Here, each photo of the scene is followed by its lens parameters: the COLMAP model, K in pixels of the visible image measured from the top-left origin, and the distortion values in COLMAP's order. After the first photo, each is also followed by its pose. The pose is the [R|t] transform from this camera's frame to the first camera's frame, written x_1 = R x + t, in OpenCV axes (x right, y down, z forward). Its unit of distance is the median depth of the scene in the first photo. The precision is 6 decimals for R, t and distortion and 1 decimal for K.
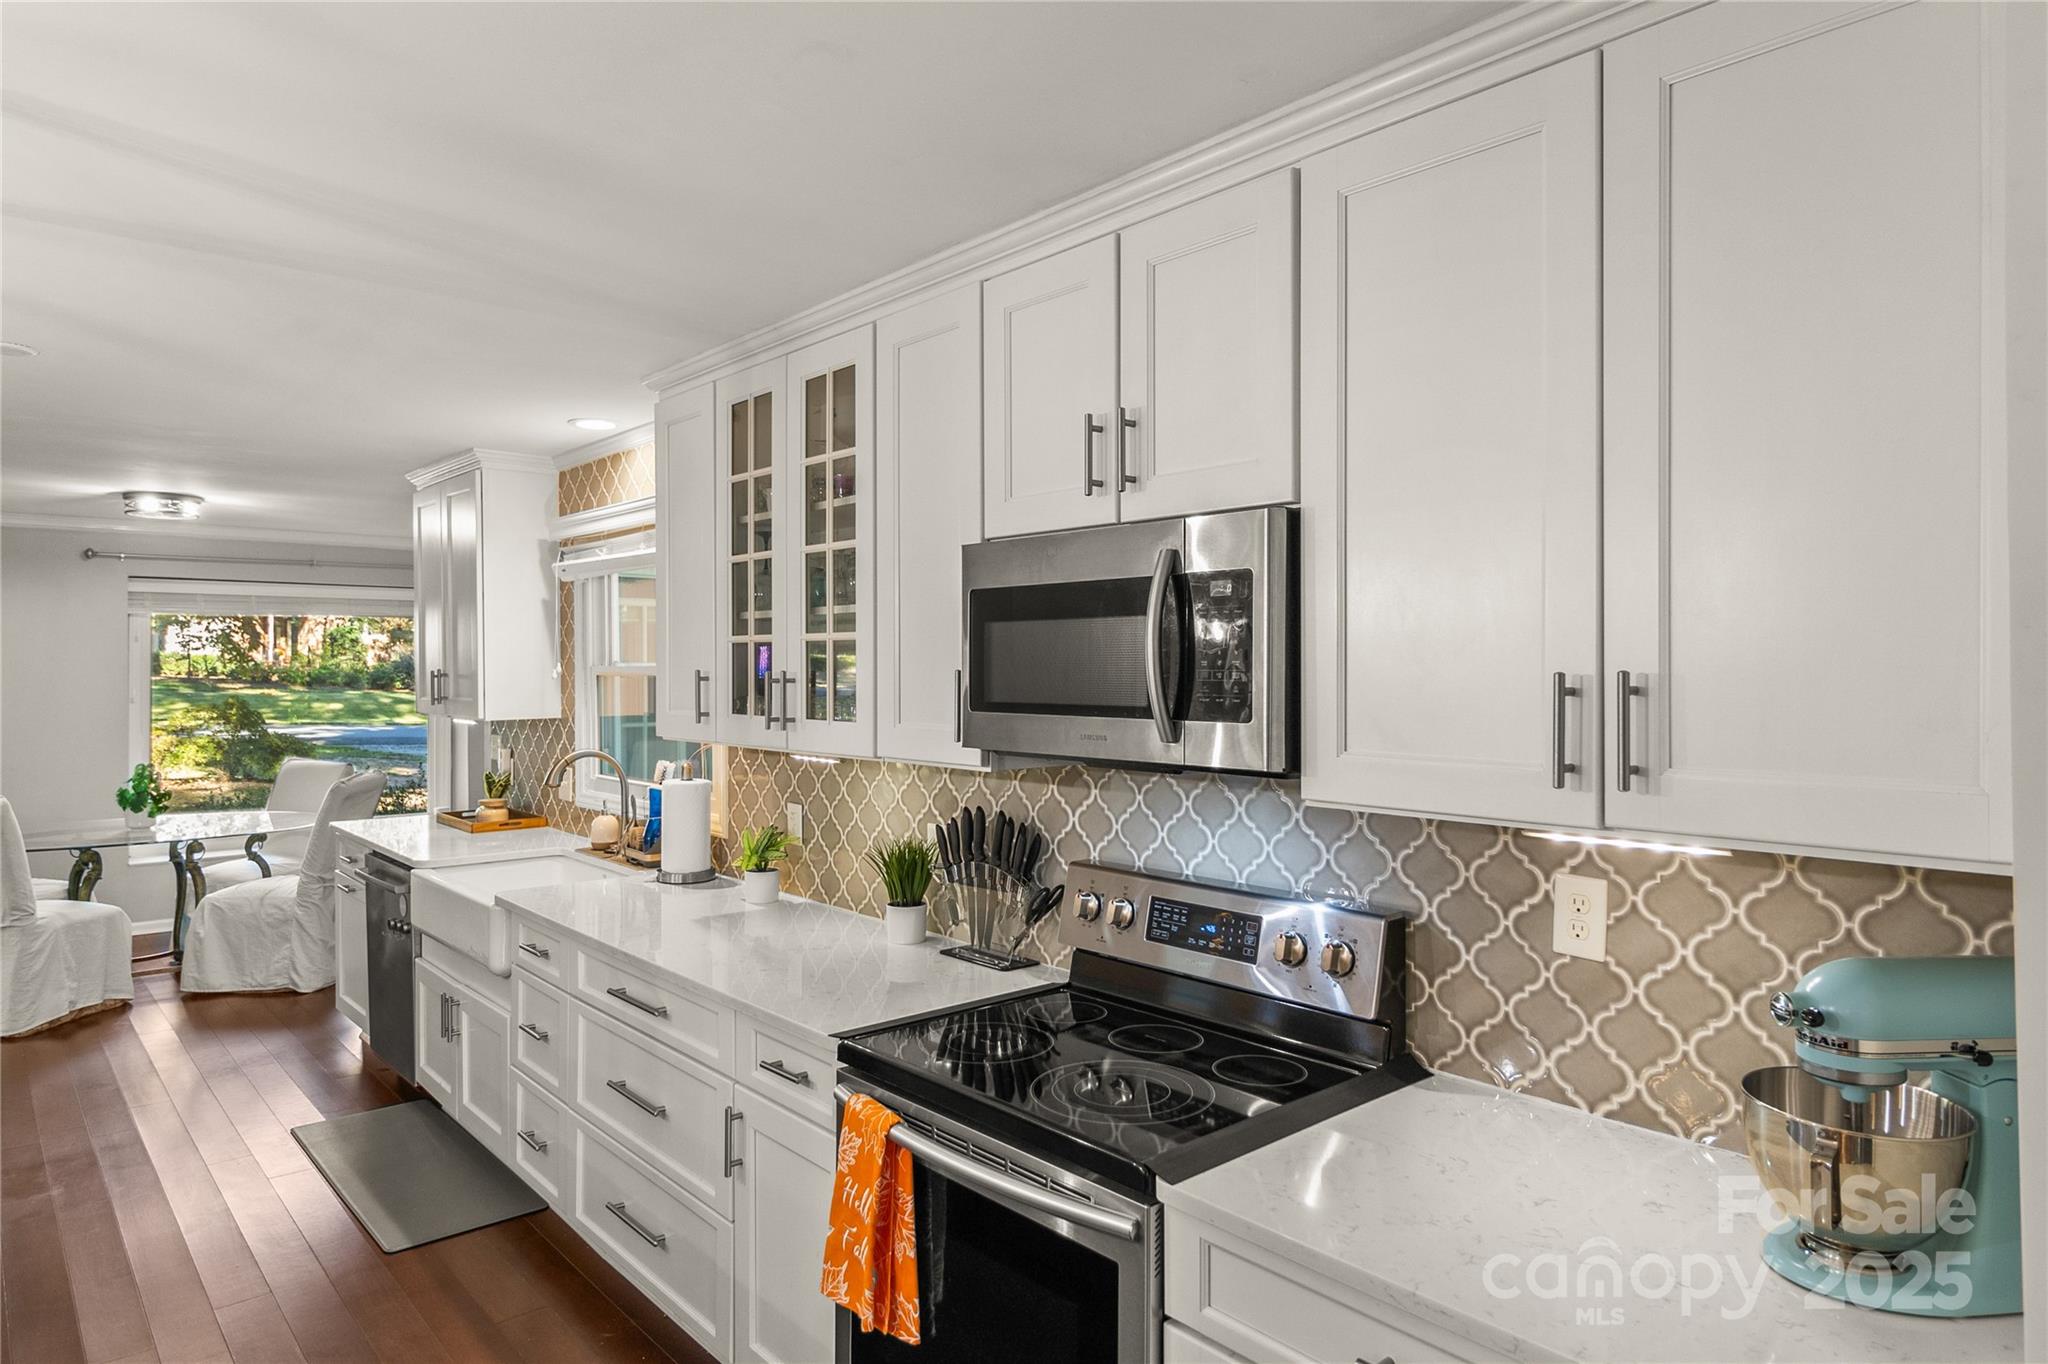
lens RADIAL K [[1230.4, 0, 1025.2], [0, 1230.4, 675.9], [0, 0, 1]] dist [0.001227, -0.000128]
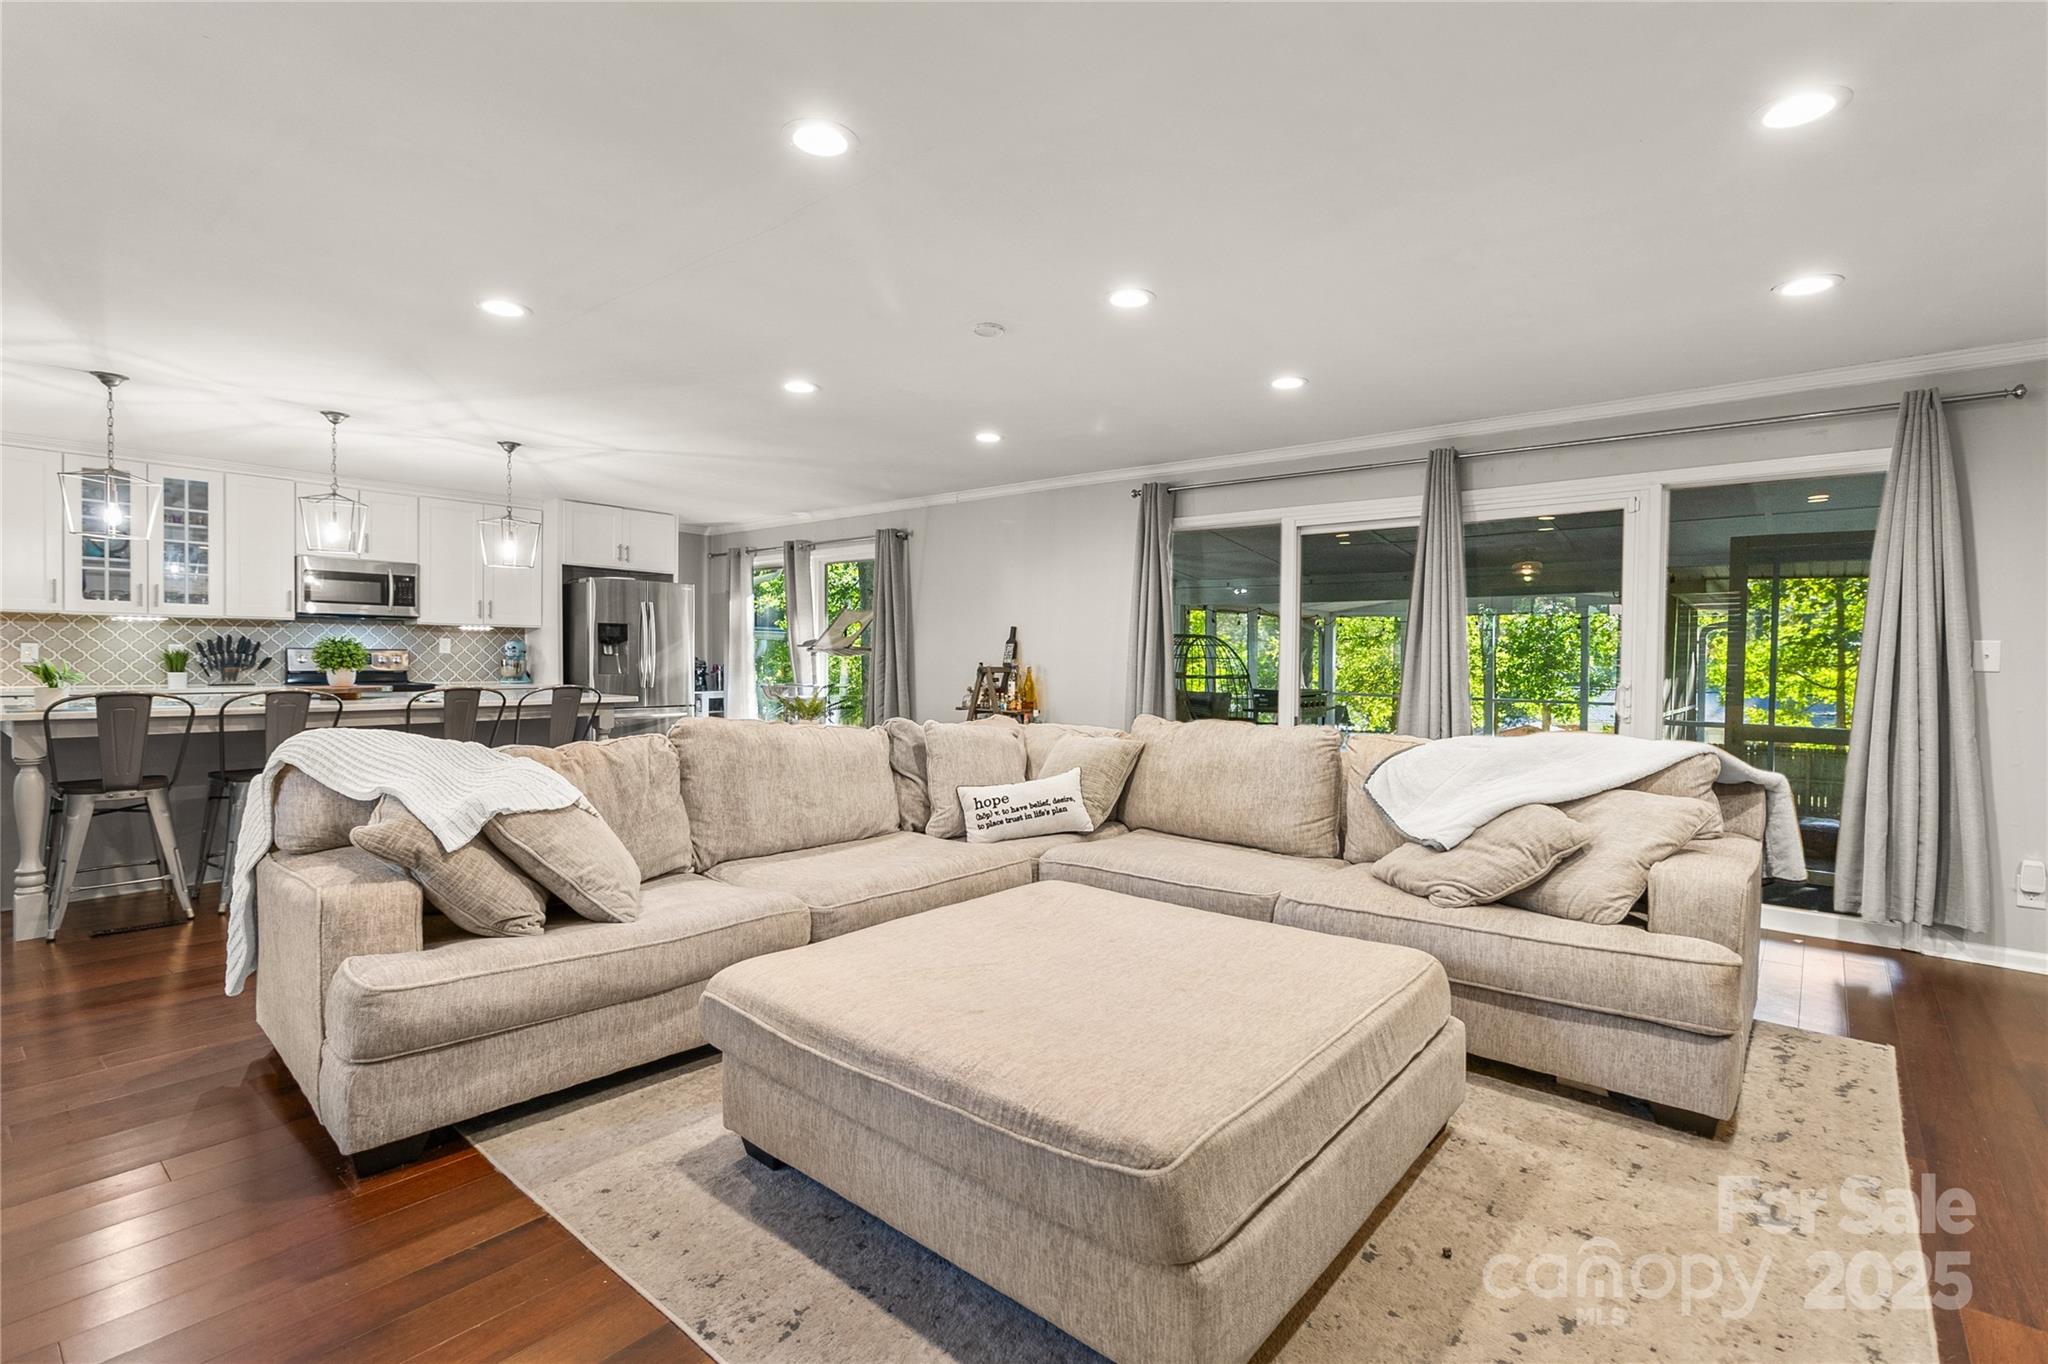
lens RADIAL K [[942.1, 0, 1039.7], [0, 942.1, 675.5], [0, 0, 1]] dist [-0.001496, 0.002007]
pose [[-0.165100, -0.021543, 0.986041, -2.628564], [-0.006904, 0.999762, 0.020686, 0.143715], [-0.986253, -0.003392, -0.165210, -0.576925]]
